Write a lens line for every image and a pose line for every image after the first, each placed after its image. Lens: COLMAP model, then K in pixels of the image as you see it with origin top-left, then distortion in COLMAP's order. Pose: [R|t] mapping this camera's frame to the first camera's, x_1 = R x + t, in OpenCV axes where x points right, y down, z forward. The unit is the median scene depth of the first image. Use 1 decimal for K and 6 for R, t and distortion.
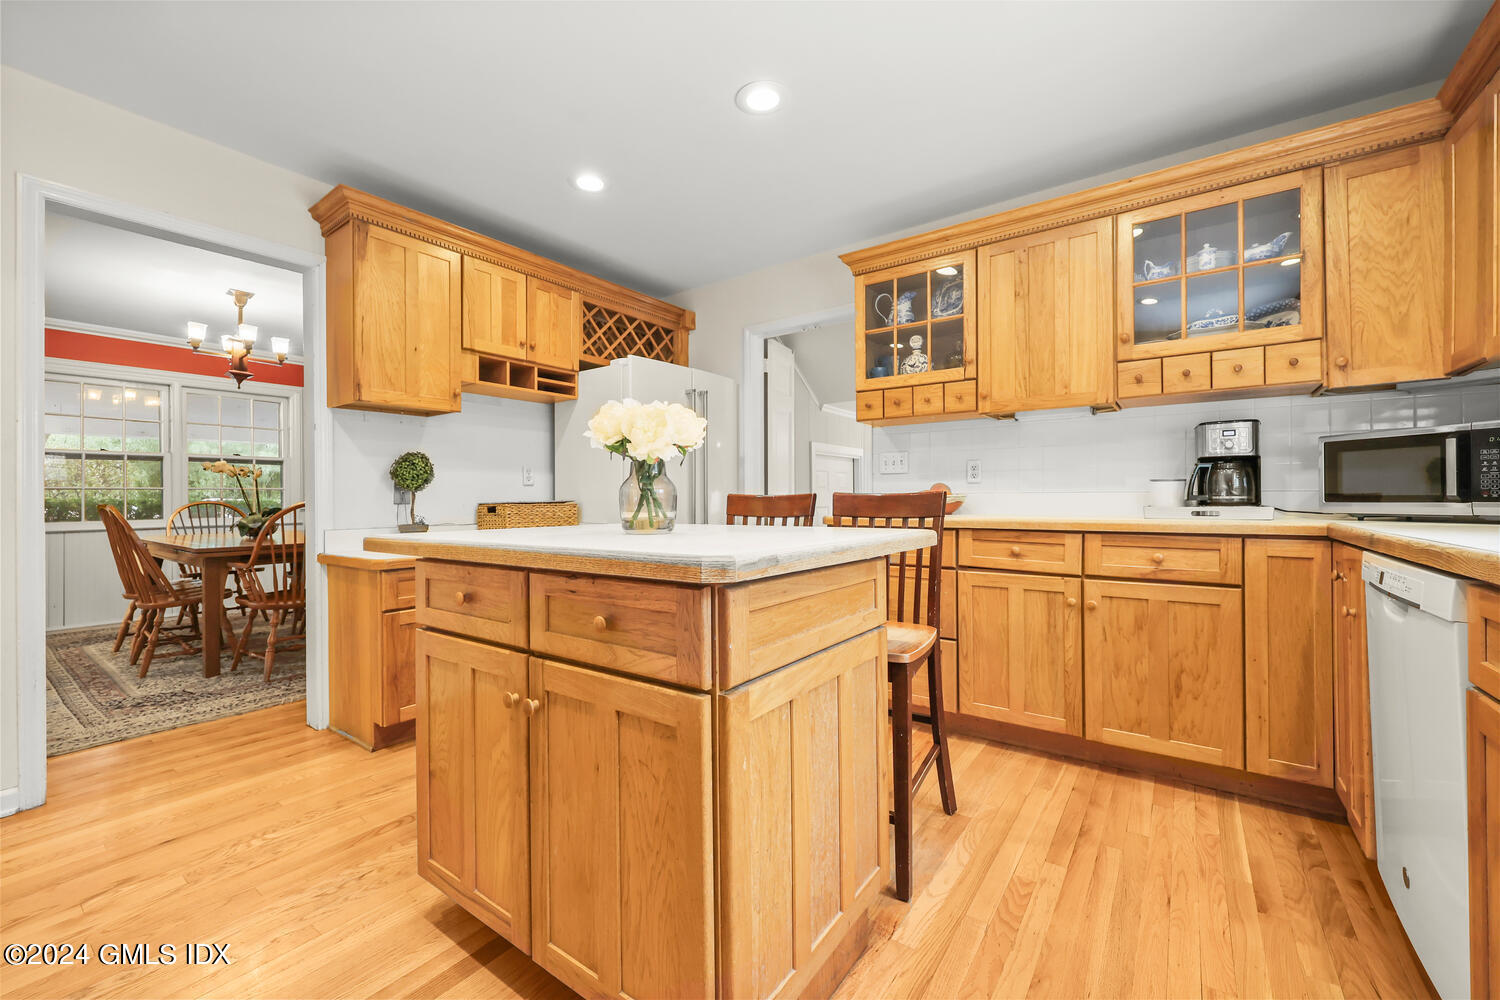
lens RADIAL K [[595.7, 0, 755.0], [0, 595.7, 499.7], [0, 0, 1]] dist [0.001181, 0.000010]
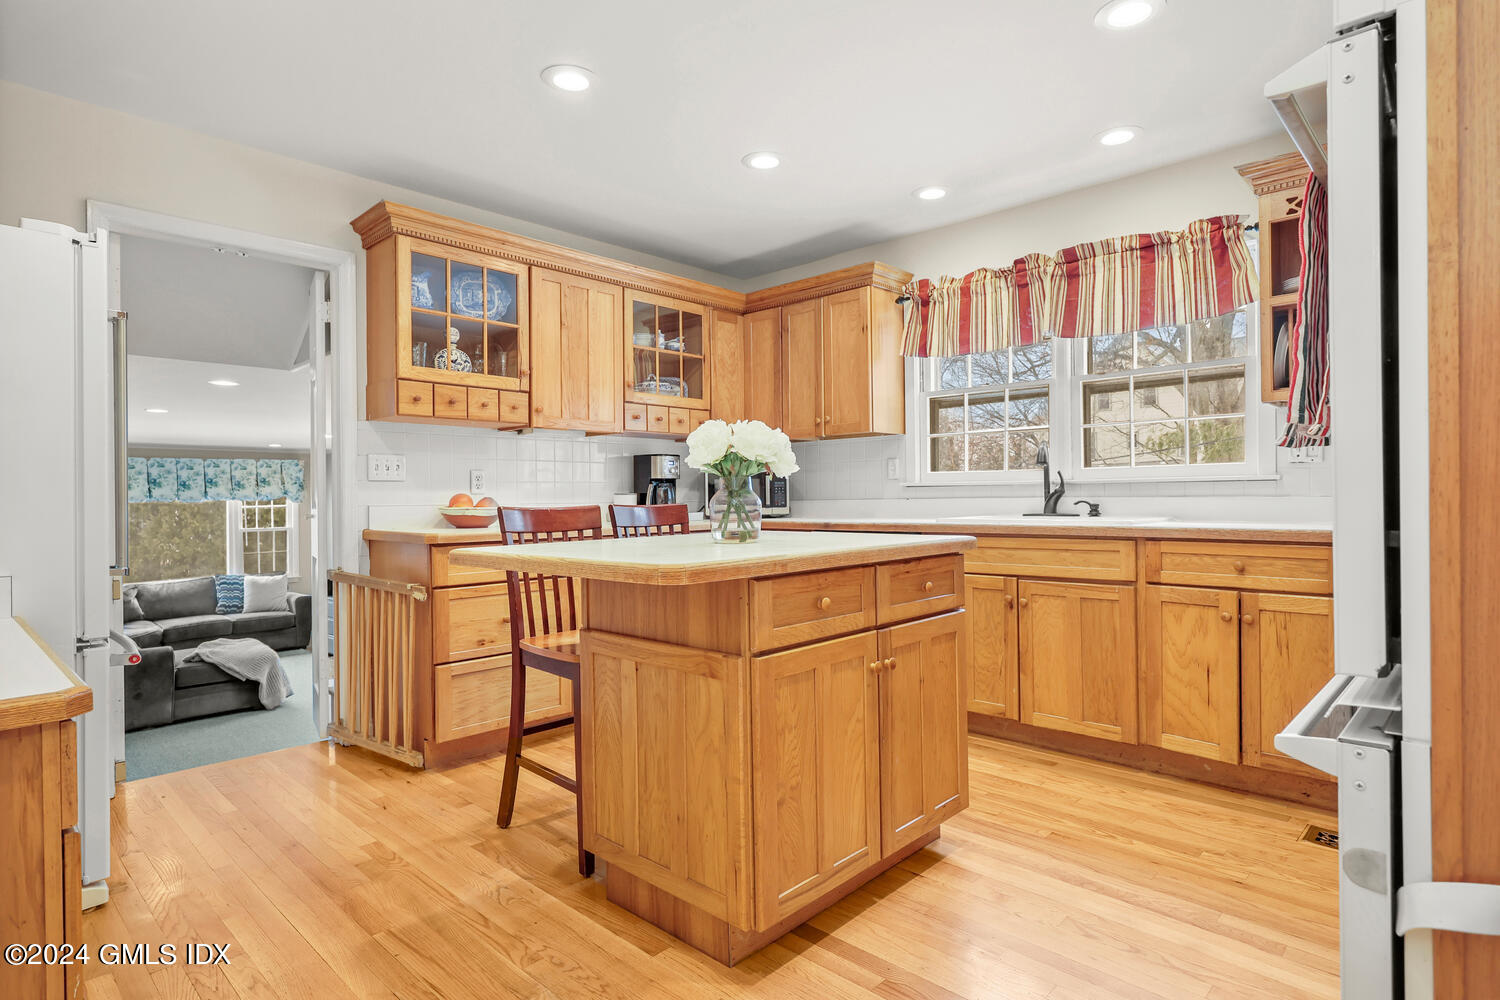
lens RADIAL K [[795.1, 0, 752.8], [0, 795.1, 496.1], [0, 0, 1]] dist [-0.003204, -0.000125]
pose [[0.140630, 0.005879, 0.990045, -1.078825], [0.013947, 0.999871, -0.007918, -0.011673], [-0.989964, 0.014922, 0.140530, 0.510540]]
